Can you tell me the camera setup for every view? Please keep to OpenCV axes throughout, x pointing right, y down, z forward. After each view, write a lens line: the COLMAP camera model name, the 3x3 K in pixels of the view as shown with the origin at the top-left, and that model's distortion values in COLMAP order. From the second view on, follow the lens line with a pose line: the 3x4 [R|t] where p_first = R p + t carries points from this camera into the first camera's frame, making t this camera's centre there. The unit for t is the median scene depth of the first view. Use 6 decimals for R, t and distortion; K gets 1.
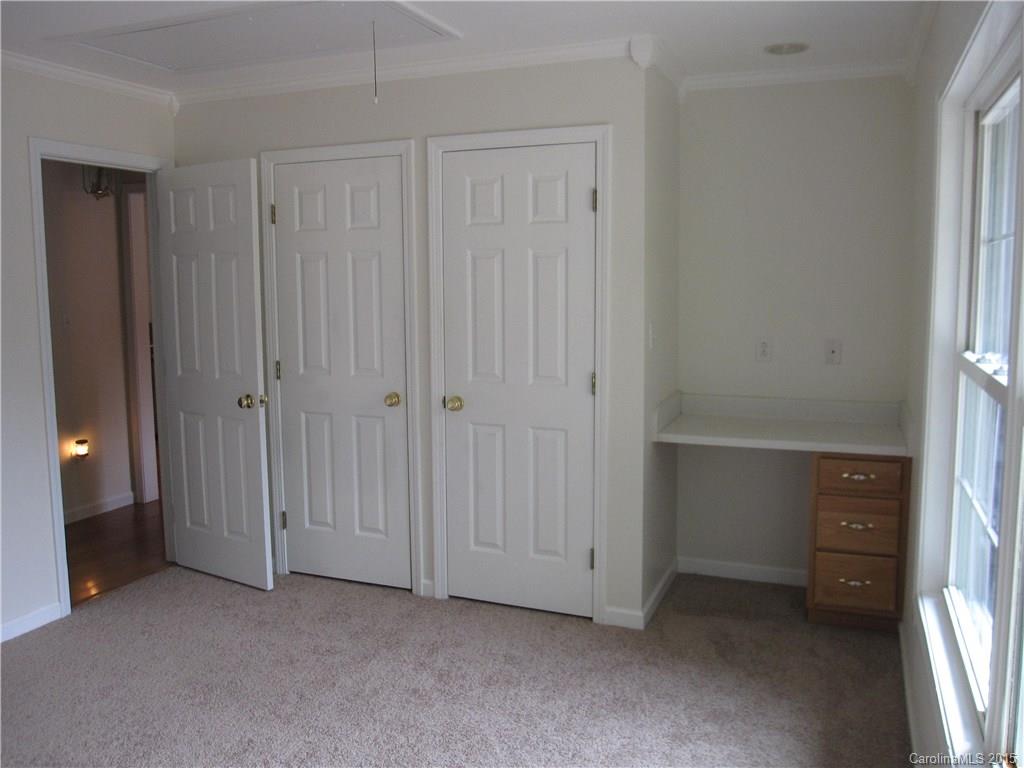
lens RADIAL K [[840.2, 0, 506.3], [0, 840.2, 382.7], [0, 0, 1]] dist [-0.083656, 0.014296]
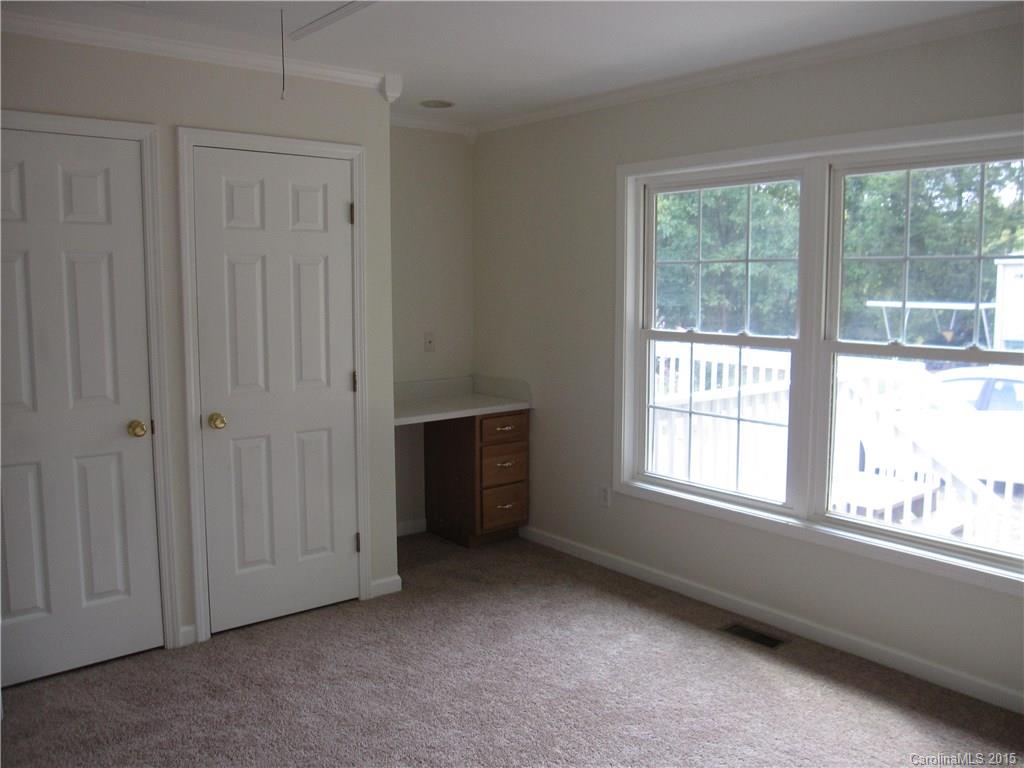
lens RADIAL K [[840.2, 0, 504.4], [0, 840.2, 385.8], [0, 0, 1]] dist [-0.083656, 0.014296]
pose [[0.476504, -0.100149, 0.873450, -0.734273], [0.105116, 0.992854, 0.056494, -0.033362], [-0.872866, 0.064894, 0.483626, 0.294274]]
